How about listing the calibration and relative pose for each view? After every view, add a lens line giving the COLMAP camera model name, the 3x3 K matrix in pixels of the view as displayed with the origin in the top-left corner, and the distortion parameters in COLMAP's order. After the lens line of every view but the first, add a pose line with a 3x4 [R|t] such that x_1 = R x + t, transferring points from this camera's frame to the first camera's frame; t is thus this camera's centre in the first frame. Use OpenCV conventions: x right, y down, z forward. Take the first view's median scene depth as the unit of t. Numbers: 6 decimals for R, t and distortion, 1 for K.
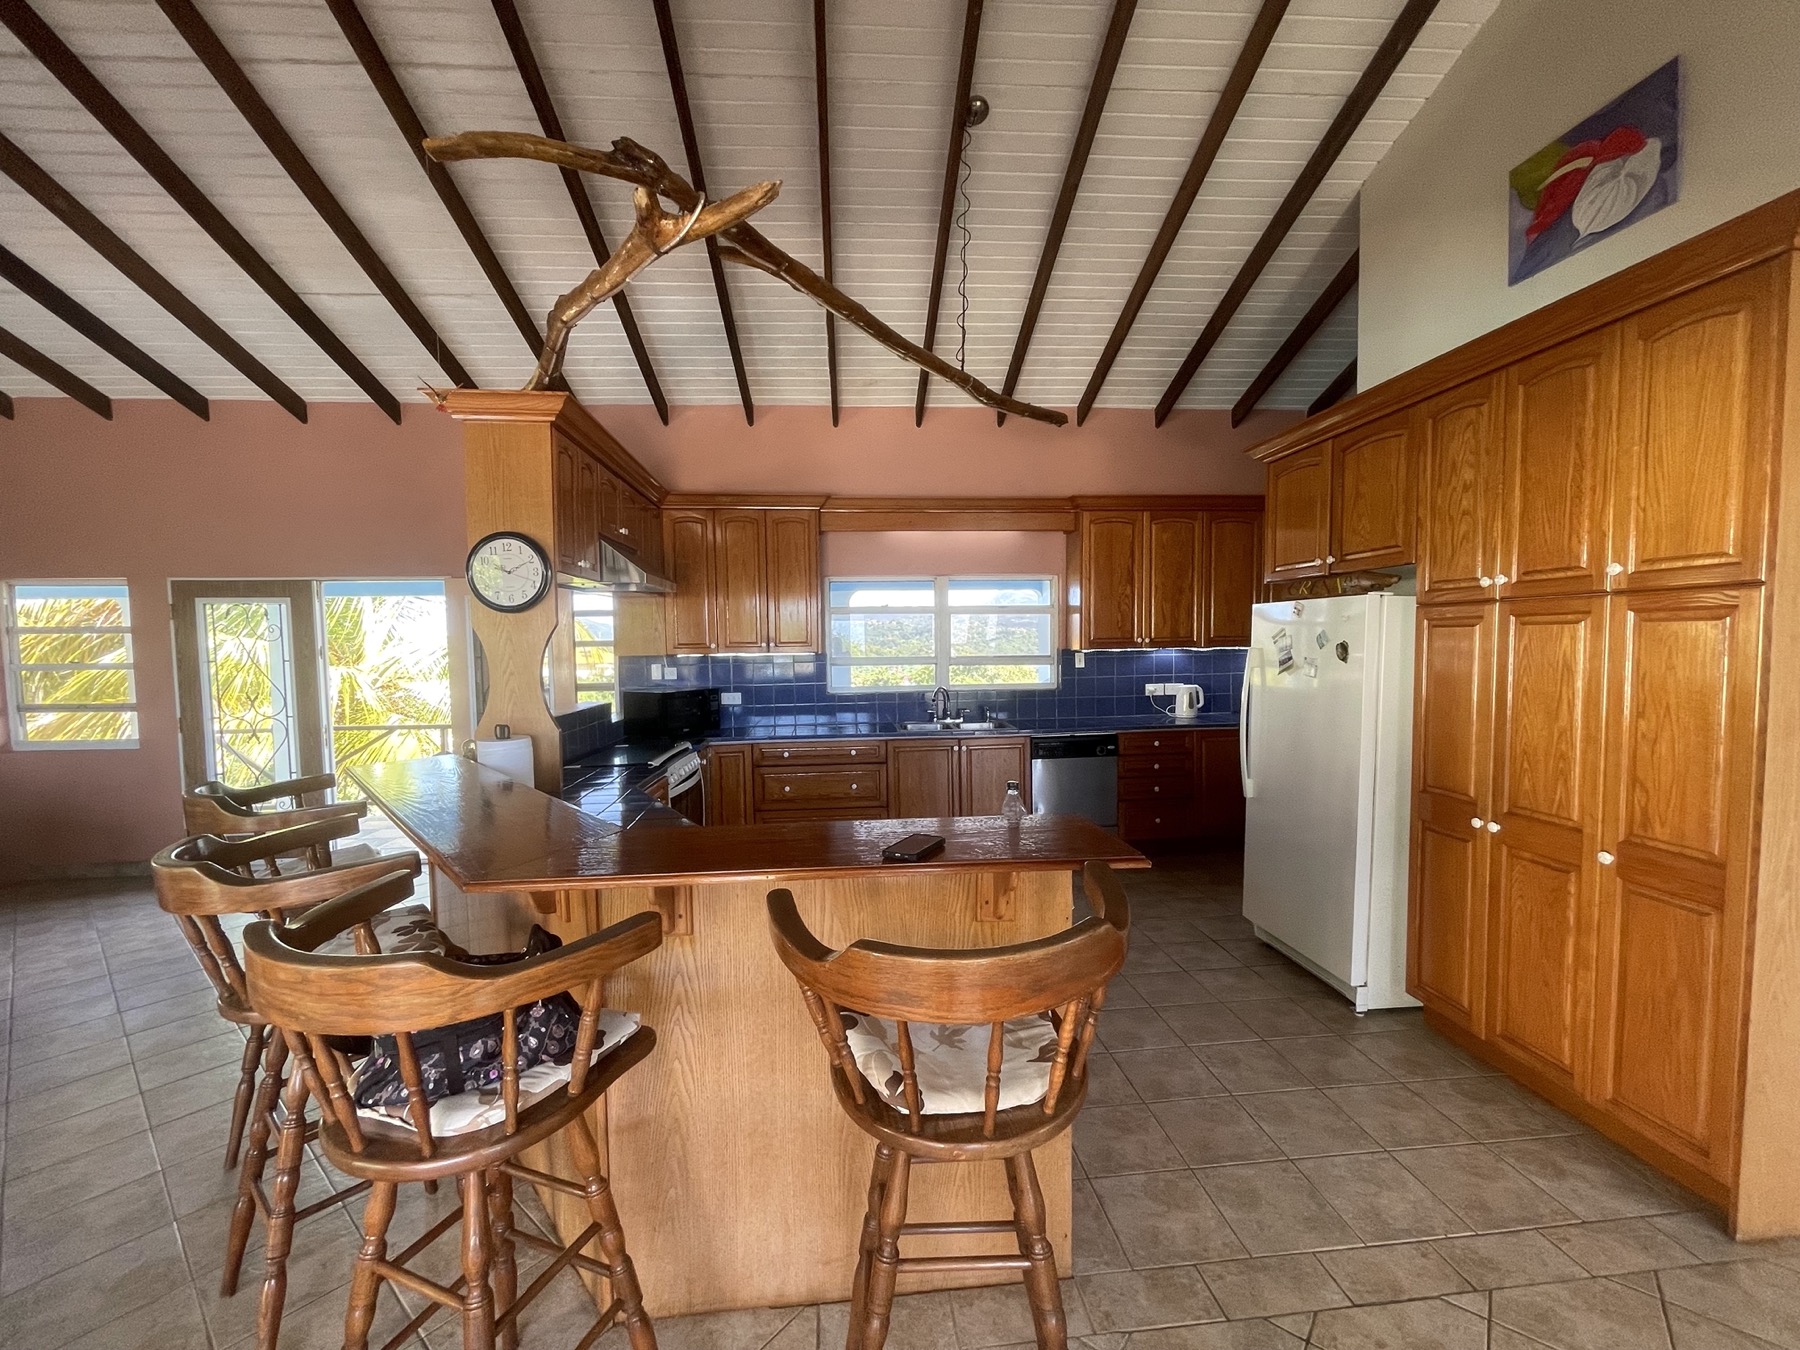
lens RADIAL K [[728.5, 0, 902.4], [0, 728.5, 677.6], [0, 0, 1]] dist [0.004246, -0.000070]
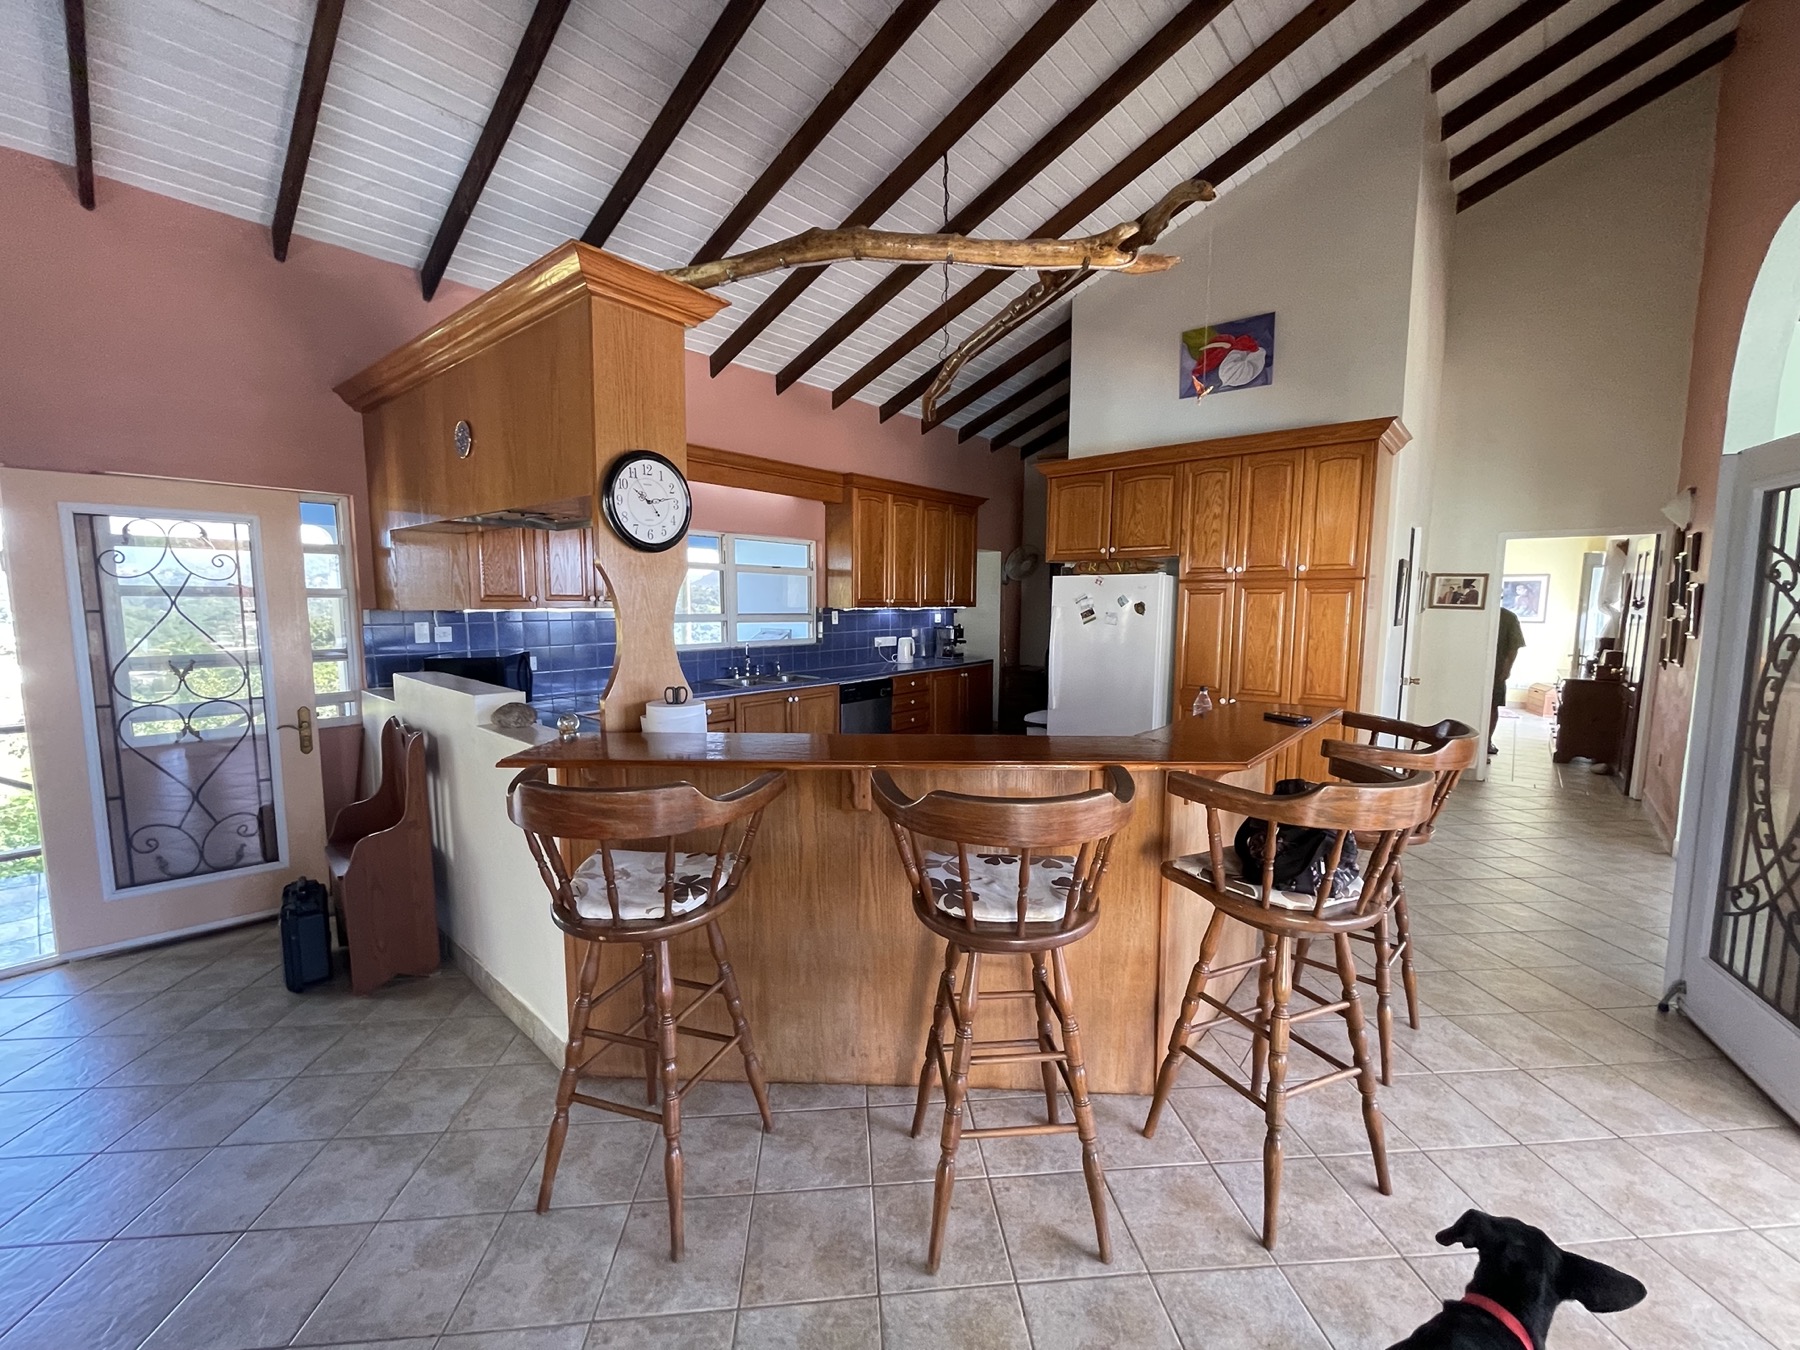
lens RADIAL K [[728.5, 0, 905.7], [0, 728.5, 674.5], [0, 0, 1]] dist [0.004246, -0.000070]
pose [[0.715630, -0.054889, 0.696320, -0.988252], [0.023896, 0.998248, 0.054132, 0.012191], [-0.698071, -0.022099, 0.715687, 0.221951]]
